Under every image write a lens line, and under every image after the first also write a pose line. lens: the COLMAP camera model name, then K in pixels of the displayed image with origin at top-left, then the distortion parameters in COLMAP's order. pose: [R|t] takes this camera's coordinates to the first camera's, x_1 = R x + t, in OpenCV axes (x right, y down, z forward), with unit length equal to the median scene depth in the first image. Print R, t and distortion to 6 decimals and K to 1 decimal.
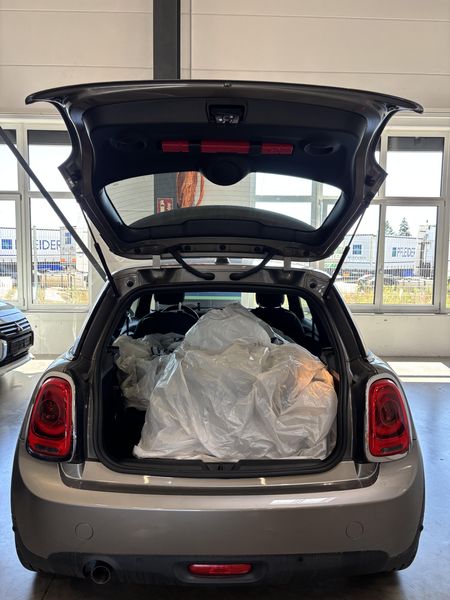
lens RADIAL K [[460.4, 0, 225.5], [0, 460.4, 300.7], [0, 0, 1]] dist [0.031442, -0.046473]
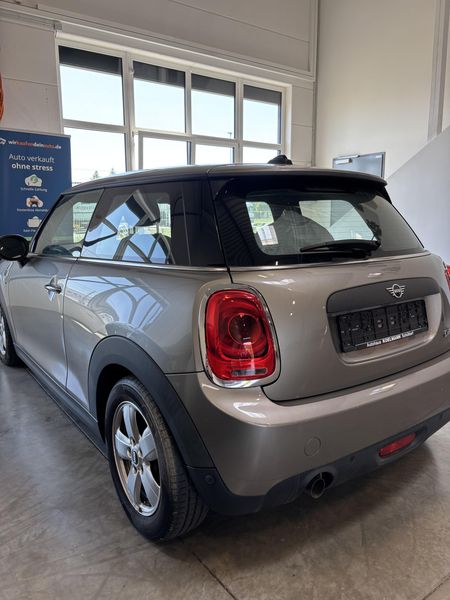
lens RADIAL K [[460.4, 0, 230.2], [0, 460.4, 302.9], [0, 0, 1]] dist [0.031442, -0.046473]
pose [[0.815434, -0.120892, 0.566085, -0.723727], [0.059279, 0.990247, 0.126084, 0.074670], [-0.575806, -0.069256, 0.814648, 0.295712]]
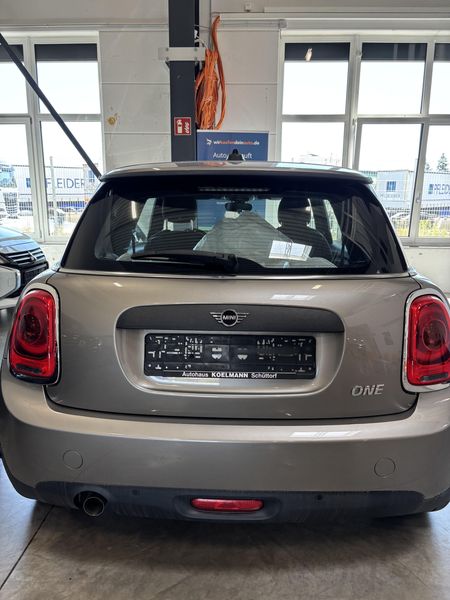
lens RADIAL K [[460.4, 0, 225.0], [0, 460.4, 305.1], [0, 0, 1]] dist [0.031442, -0.046473]
pose [[0.998301, 0.008696, -0.057622, 0.025705], [-0.000853, 0.990879, 0.134752, 0.068522], [0.058268, -0.134473, 0.989203, 0.145415]]
